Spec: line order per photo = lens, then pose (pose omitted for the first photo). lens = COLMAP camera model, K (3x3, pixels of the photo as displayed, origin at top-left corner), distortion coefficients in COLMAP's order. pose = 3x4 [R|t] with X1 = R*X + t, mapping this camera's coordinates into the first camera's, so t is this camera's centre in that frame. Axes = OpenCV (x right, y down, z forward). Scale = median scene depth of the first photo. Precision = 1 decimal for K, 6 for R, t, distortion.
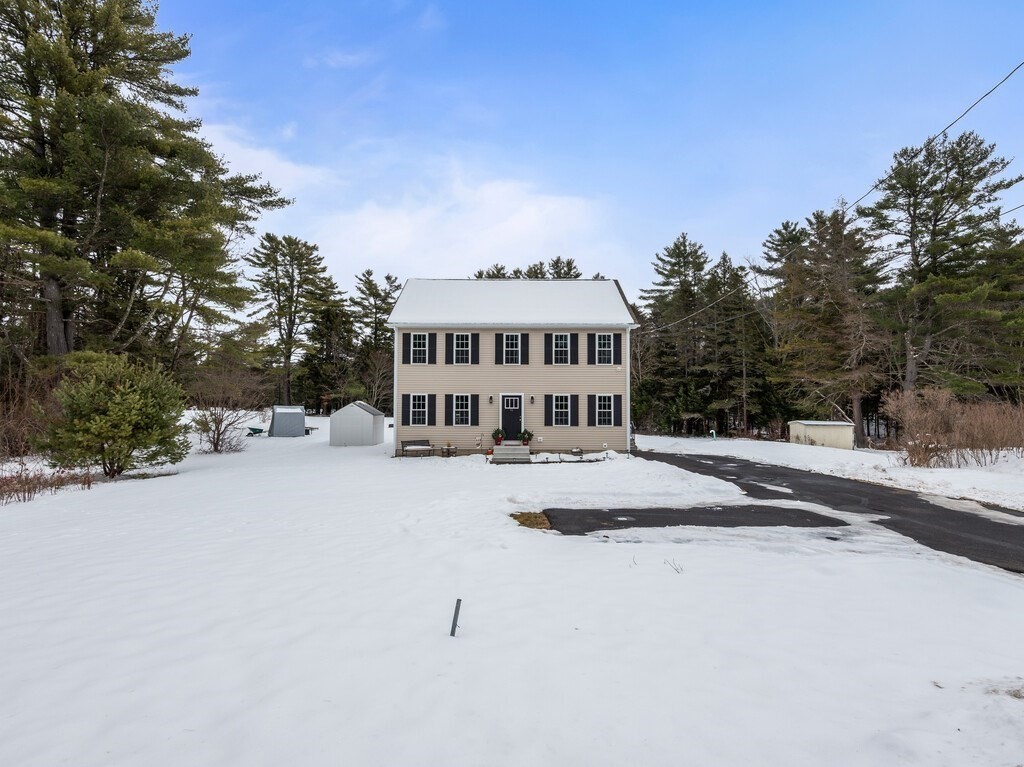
lens RADIAL K [[537.3, 0, 508.5], [0, 537.3, 375.8], [0, 0, 1]] dist [0.018666, -0.012618]
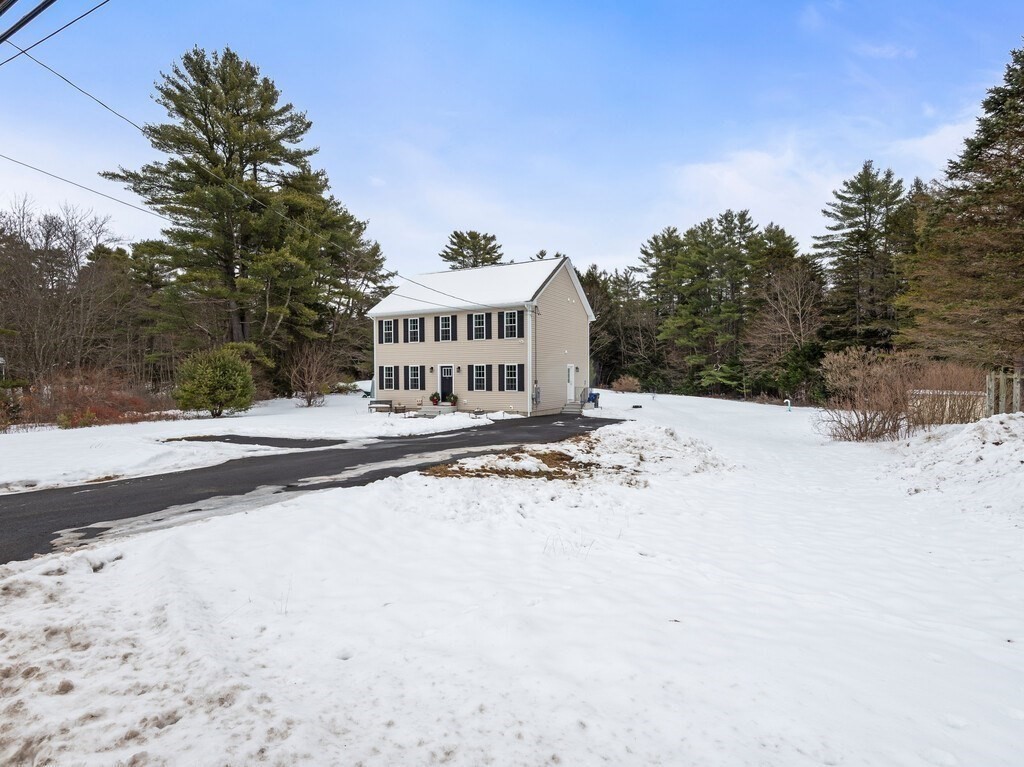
lens RADIAL K [[537.3, 0, 517.5], [0, 537.3, 388.1], [0, 0, 1]] dist [0.018666, -0.012618]
pose [[0.870941, 0.005728, -0.491354, 0.762061], [0.035005, 0.996669, 0.073665, 0.001553], [0.490139, -0.081358, 0.867839, -0.005985]]
